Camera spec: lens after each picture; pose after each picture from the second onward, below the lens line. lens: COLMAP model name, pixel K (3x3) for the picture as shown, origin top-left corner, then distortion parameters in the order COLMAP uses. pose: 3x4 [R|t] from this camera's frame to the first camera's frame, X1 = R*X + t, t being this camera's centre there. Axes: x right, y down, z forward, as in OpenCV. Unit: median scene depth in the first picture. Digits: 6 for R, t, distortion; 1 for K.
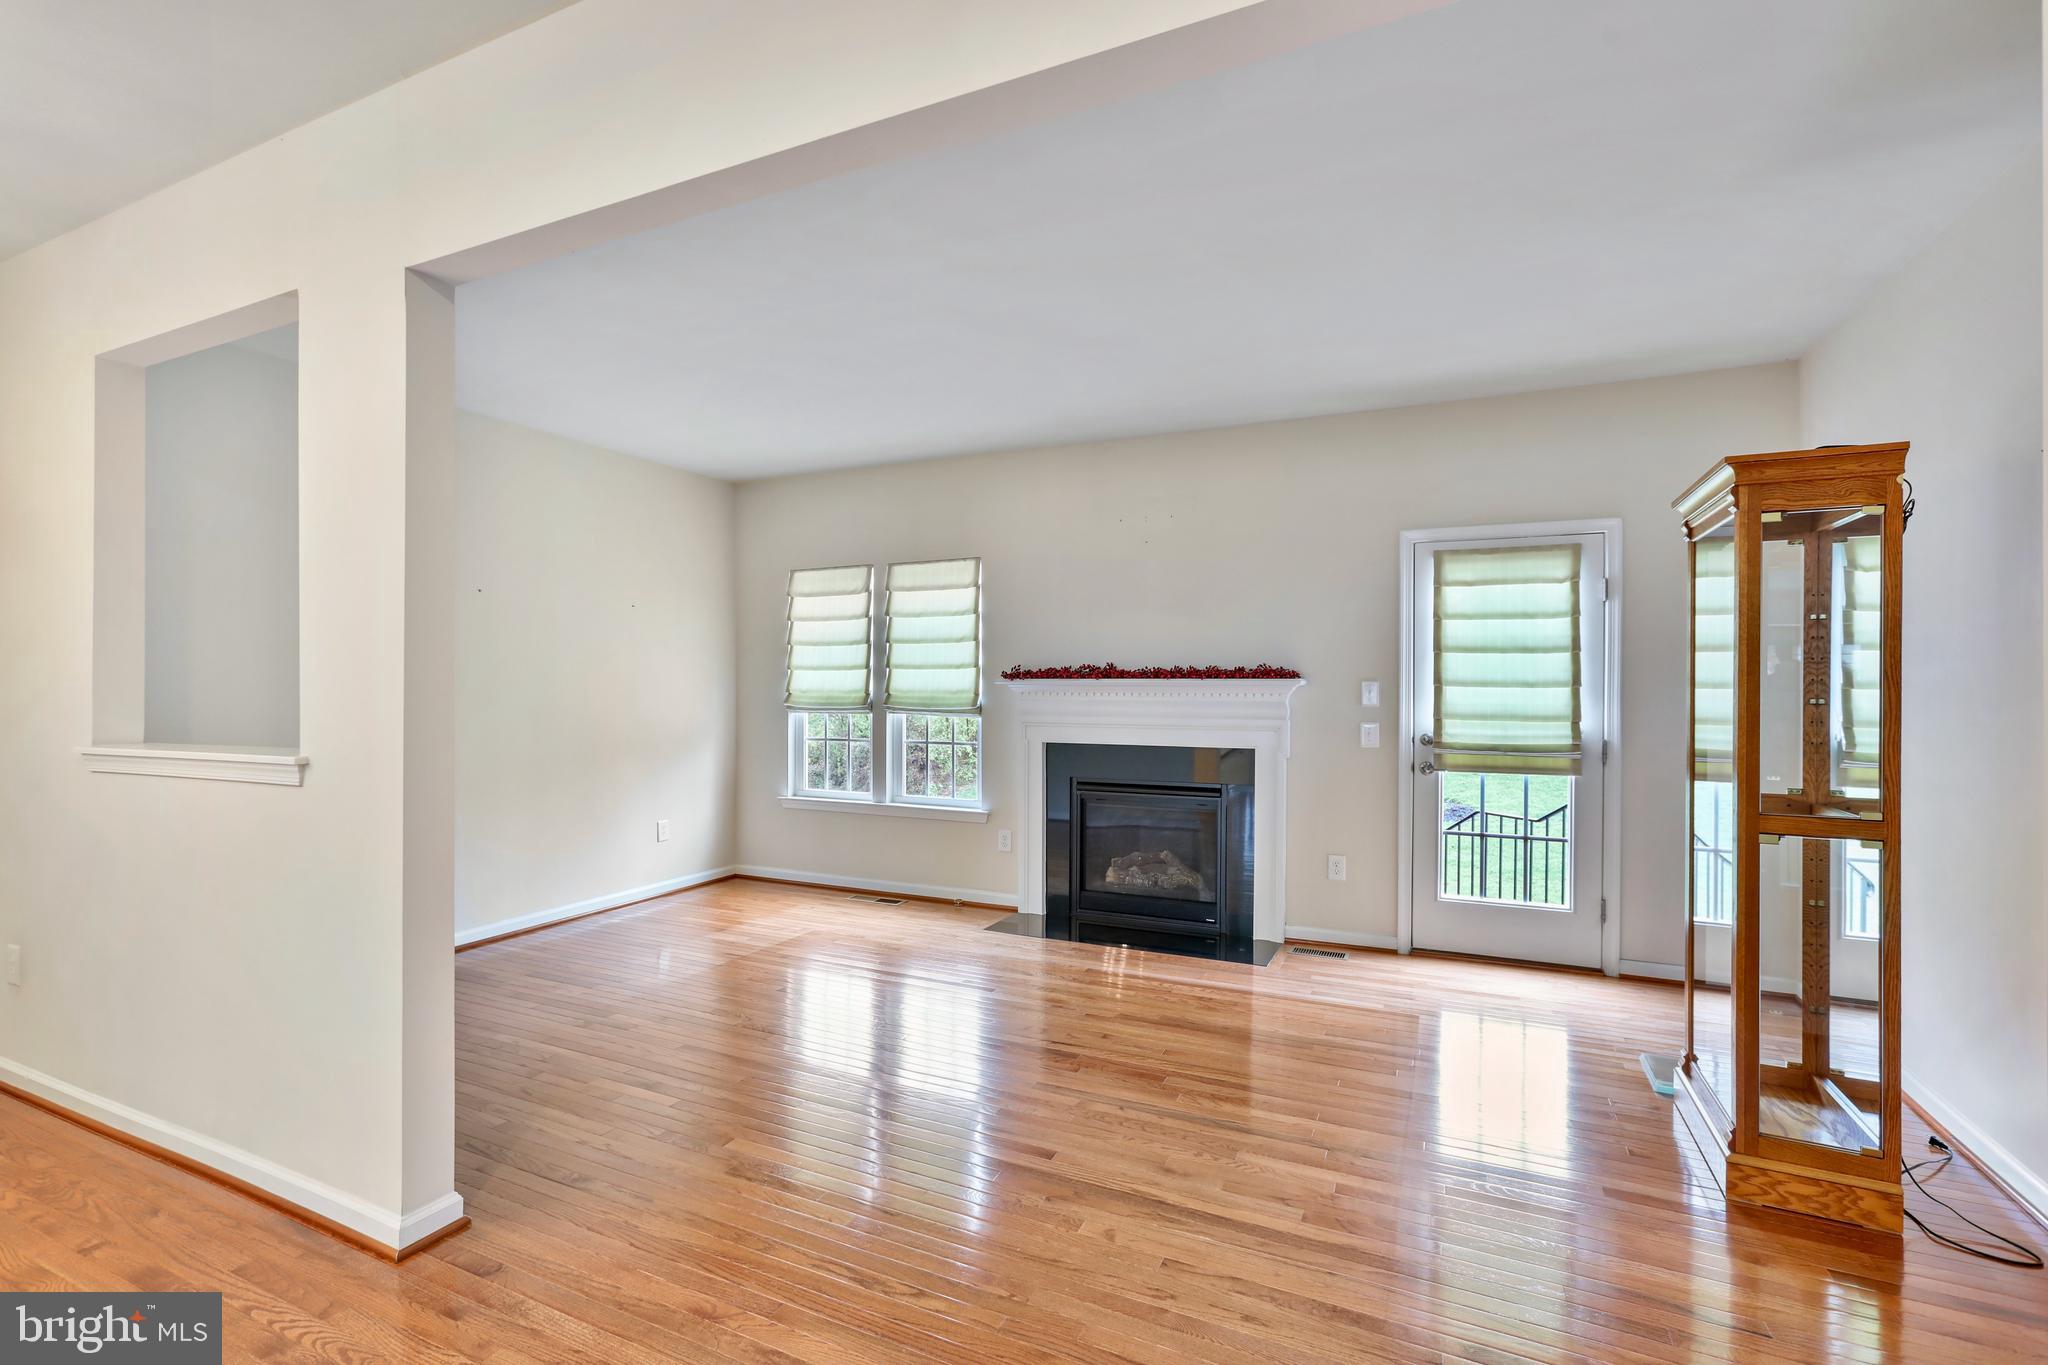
lens RADIAL K [[930.0, 0, 1009.0], [0, 930.0, 683.8], [0, 0, 1]] dist [-0.021850, 0.012974]
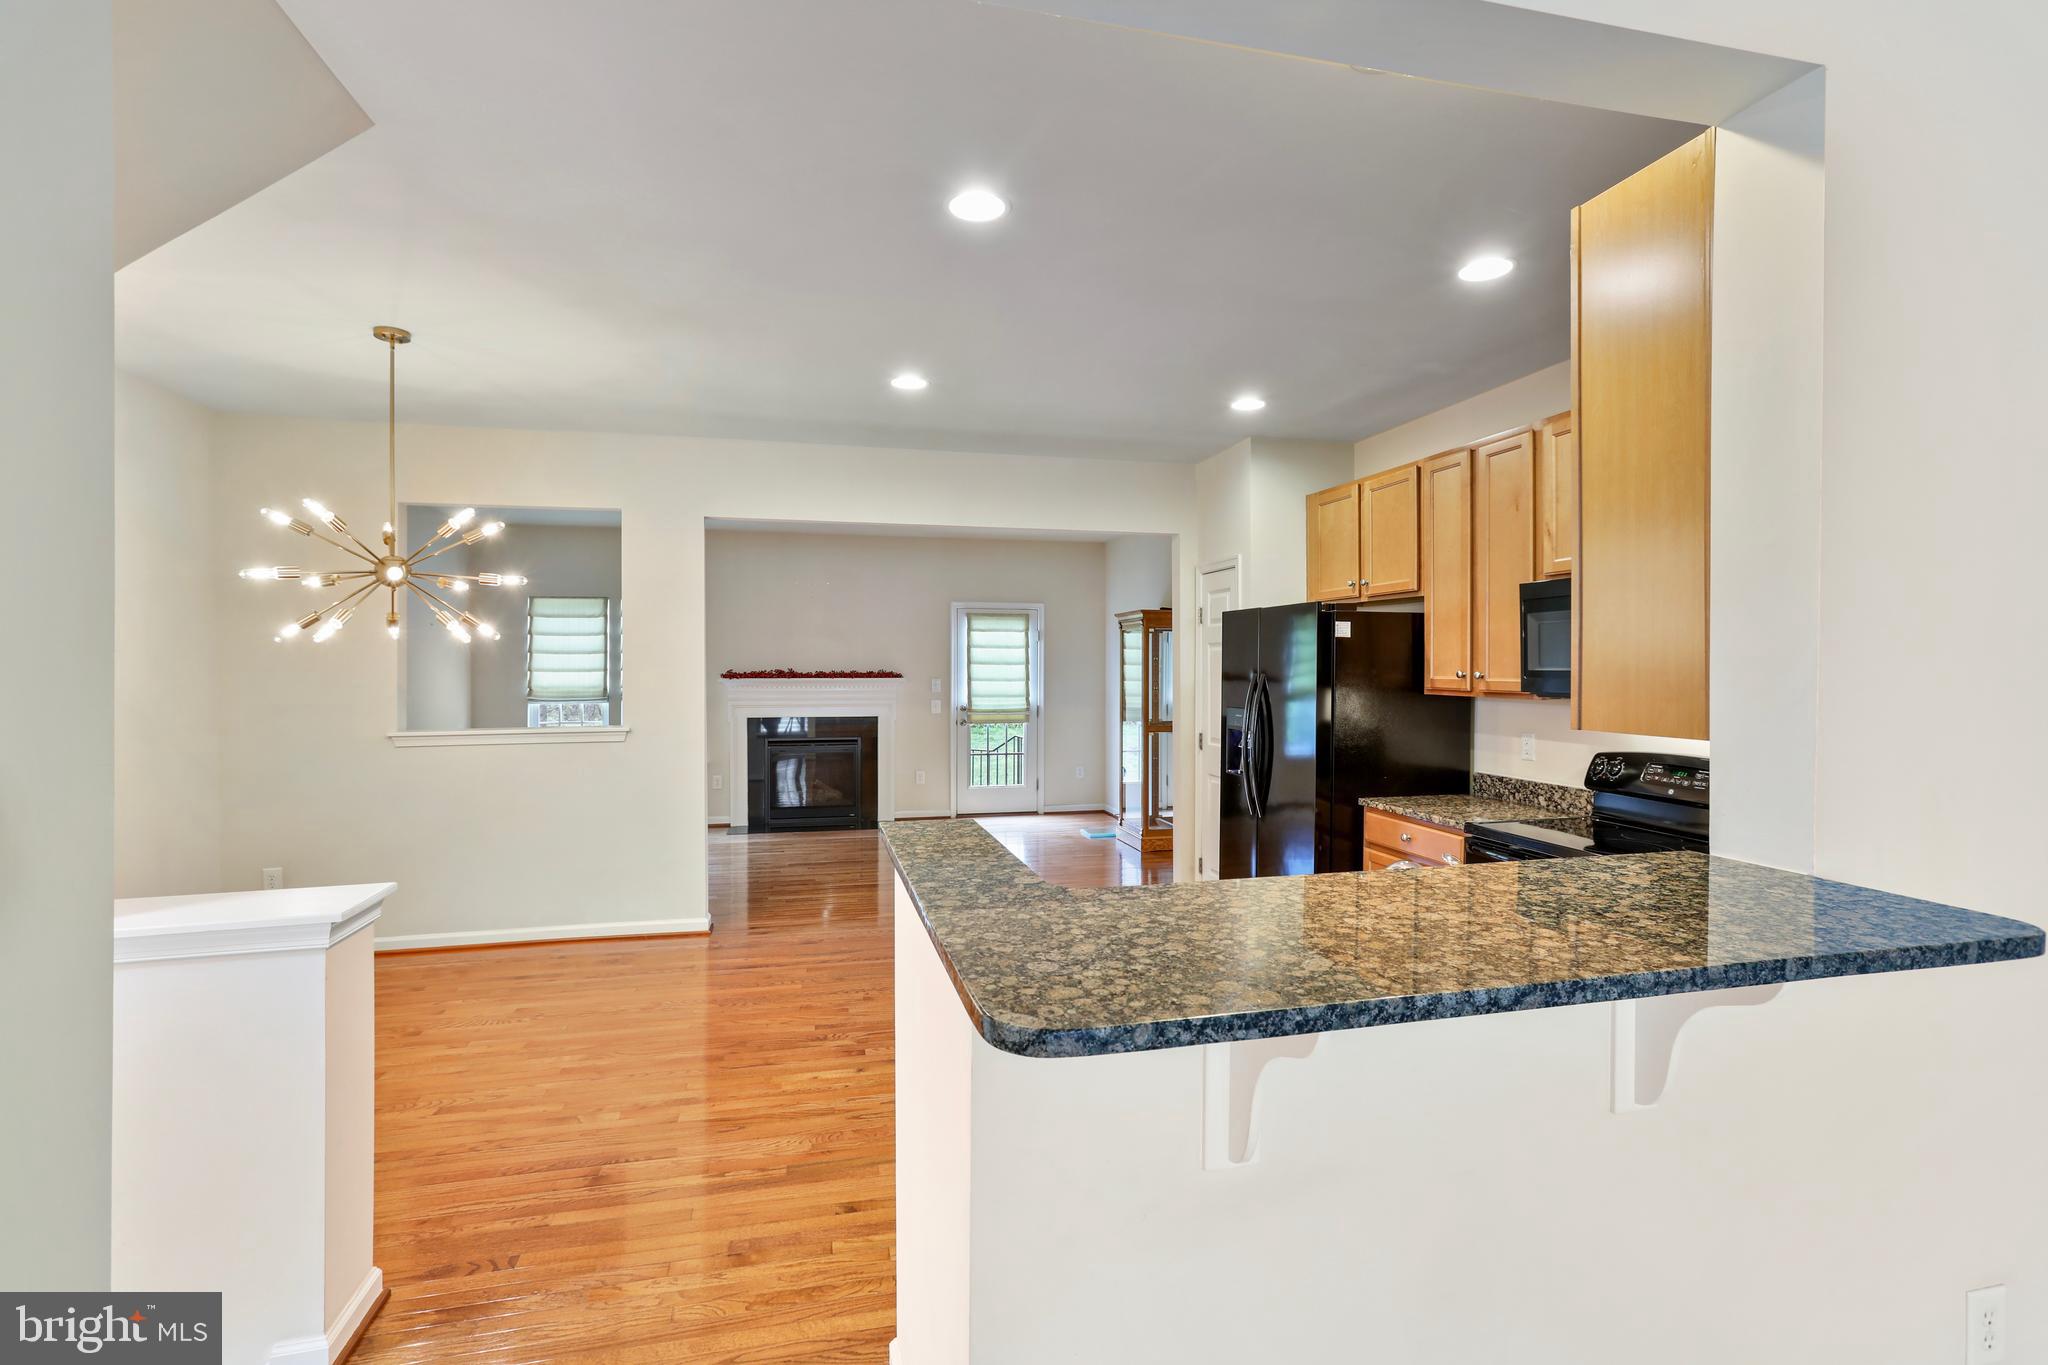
lens RADIAL K [[930.0, 0, 1009.0], [0, 930.0, 683.8], [0, 0, 1]] dist [-0.021850, 0.012974]
pose [[0.785733, -0.014652, 0.618393, -0.719879], [0.001011, 0.999748, 0.022404, -0.037315], [-0.618566, -0.016979, 0.785550, -0.640368]]
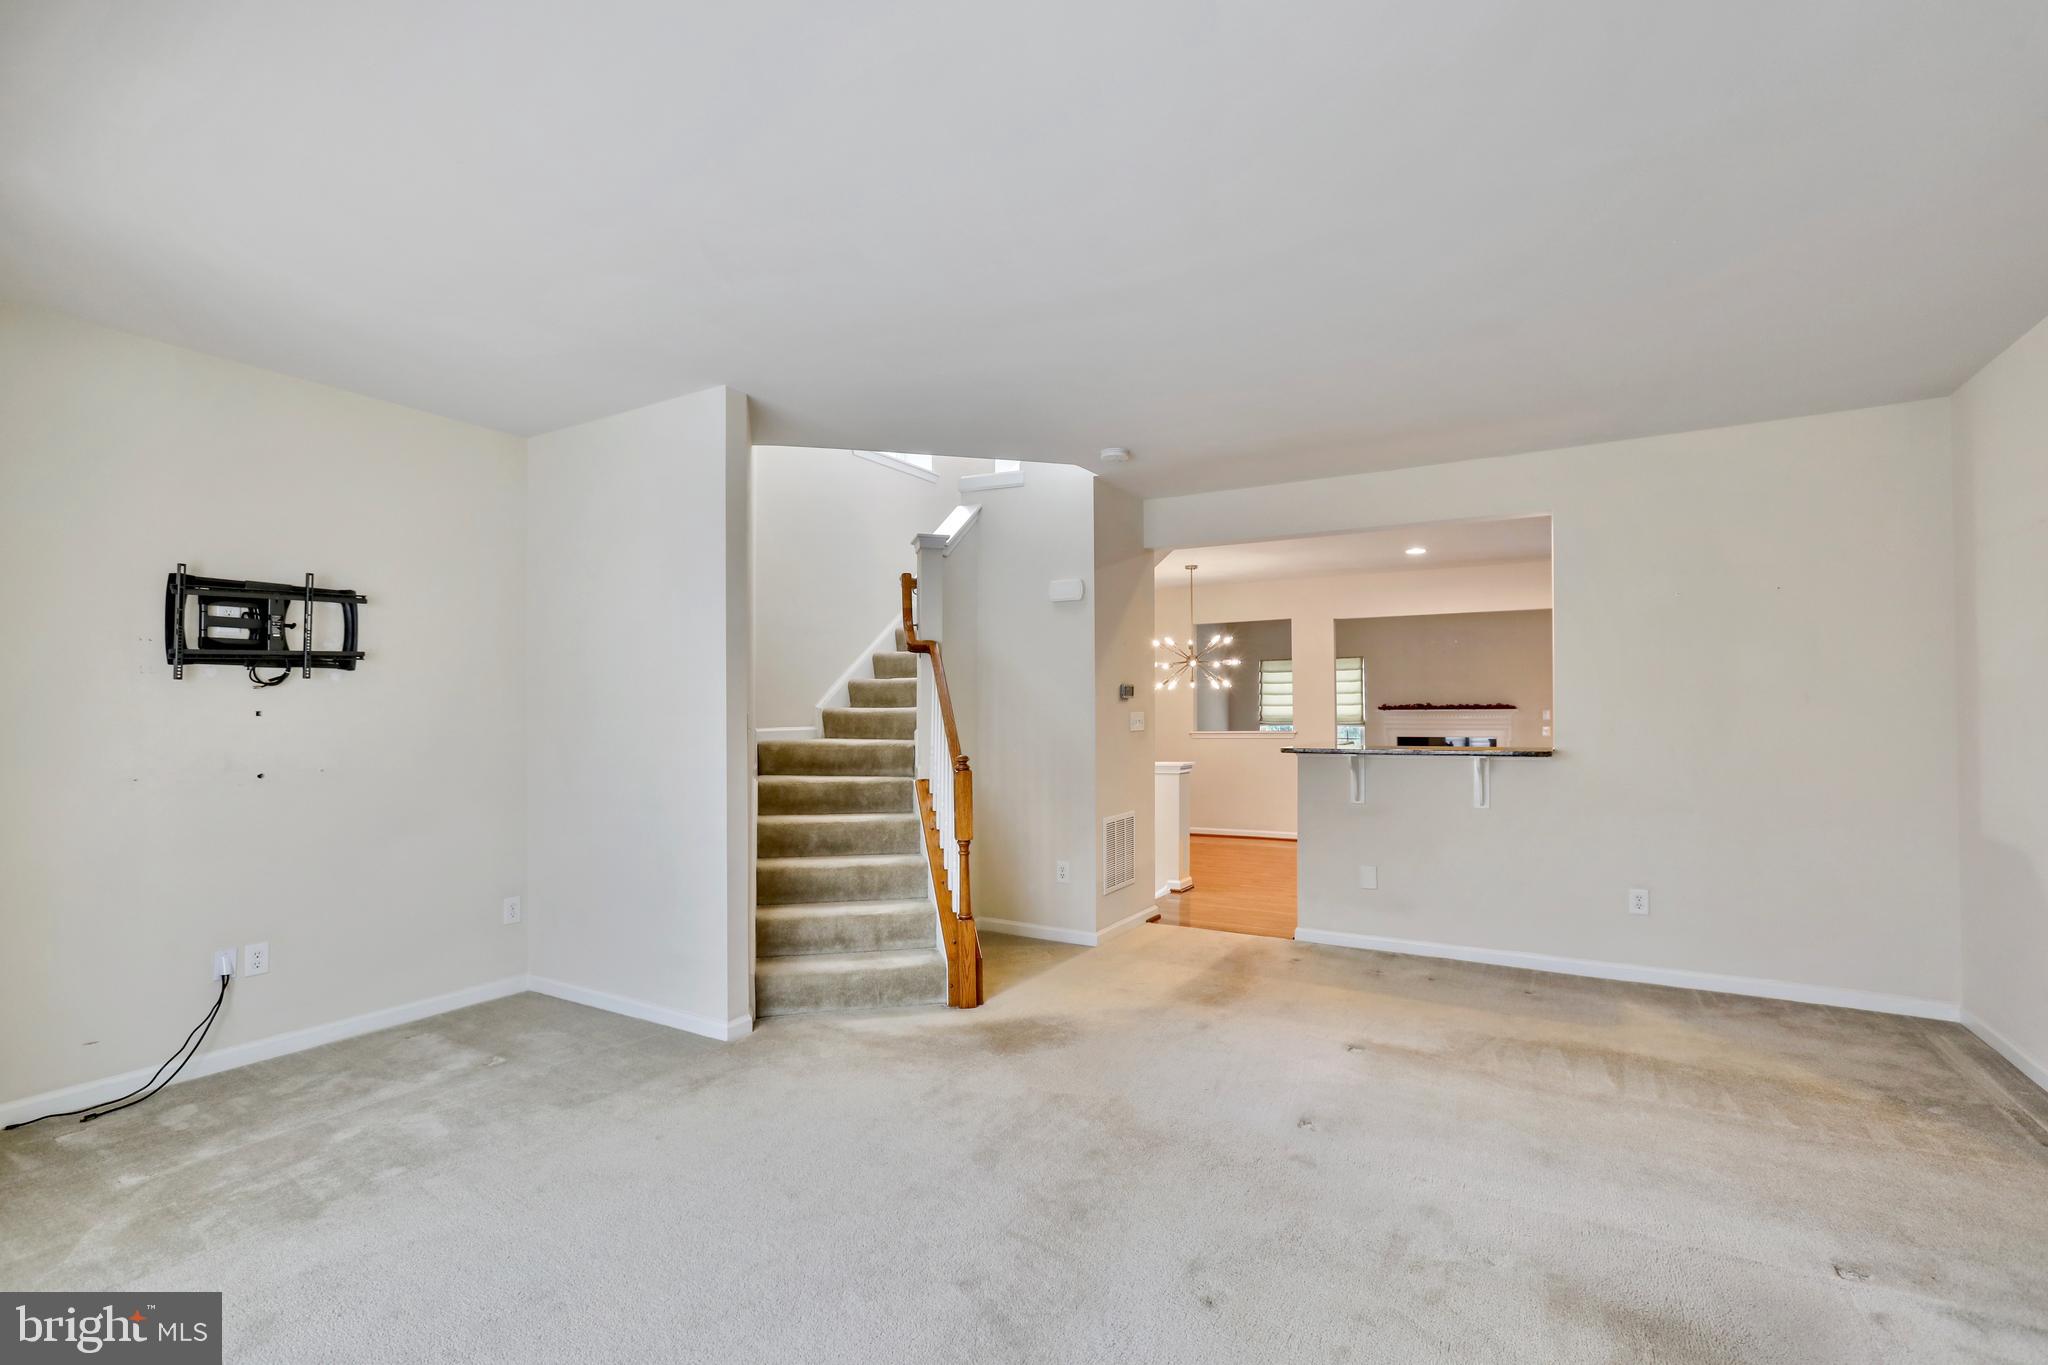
lens RADIAL K [[930.0, 0, 1009.0], [0, 930.0, 683.8], [0, 0, 1]] dist [-0.021850, 0.012974]
pose [[0.993803, -0.011231, -0.110587, -0.816950], [0.008062, 0.999545, -0.029057, -0.012245], [0.110863, 0.027986, 0.993442, -1.732110]]
